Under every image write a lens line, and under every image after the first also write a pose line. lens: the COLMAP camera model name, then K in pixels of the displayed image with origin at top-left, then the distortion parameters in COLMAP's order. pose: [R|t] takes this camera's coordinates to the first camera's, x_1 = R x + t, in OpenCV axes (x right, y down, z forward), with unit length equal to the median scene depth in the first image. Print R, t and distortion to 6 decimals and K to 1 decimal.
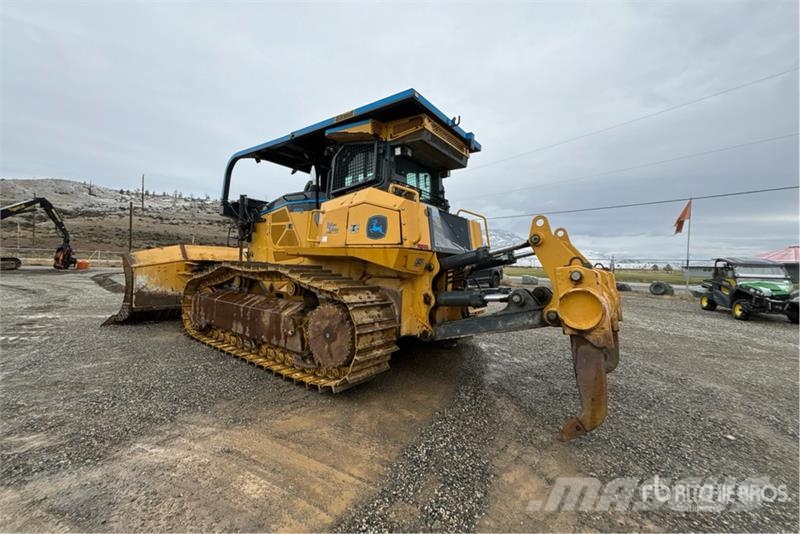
lens RADIAL K [[319.2, 0, 399.9], [0, 319.2, 265.9], [0, 0, 1]] dist [0.001936, -0.000913]
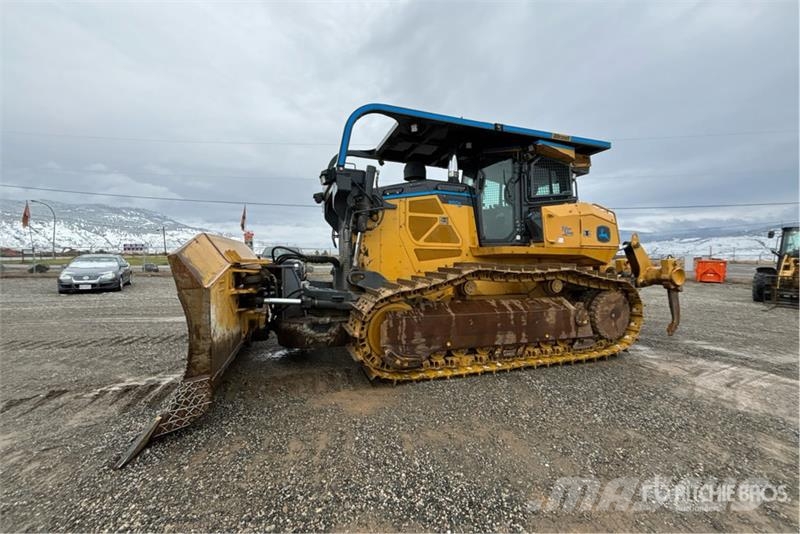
lens RADIAL K [[319.2, 0, 399.9], [0, 319.2, 265.9], [0, 0, 1]] dist [0.001936, -0.000913]
pose [[0.568407, -0.051603, 0.821128, -1.670445], [0.017856, 0.998570, 0.050394, -0.066236], [-0.822554, -0.013982, 0.568516, 0.896230]]
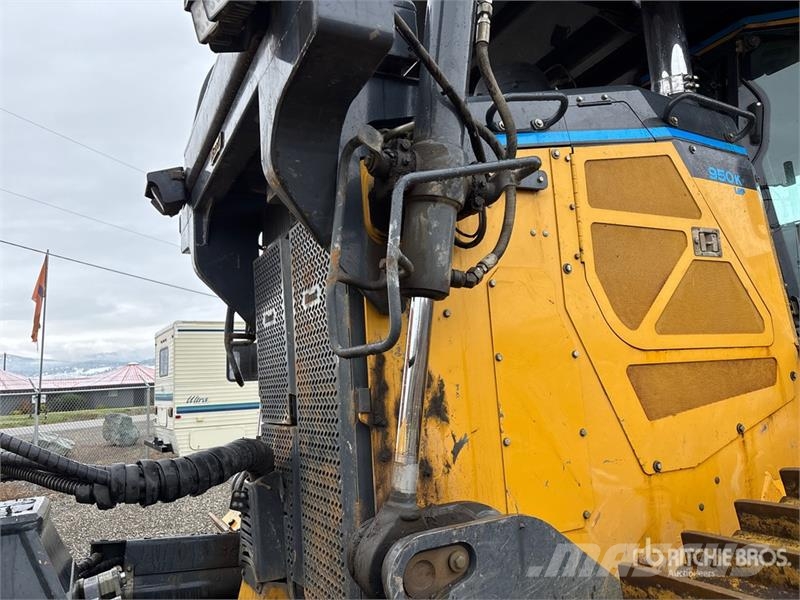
lens RADIAL K [[599.3, 0, 413.7], [0, 599.3, 295.5], [0, 0, 1]] dist [0.059551, -0.049306]
pose [[0.434834, 0.056534, 0.898734, -1.172018], [0.085410, 0.990939, -0.103658, -0.091409], [-0.896451, 0.121835, 0.426065, 1.491108]]
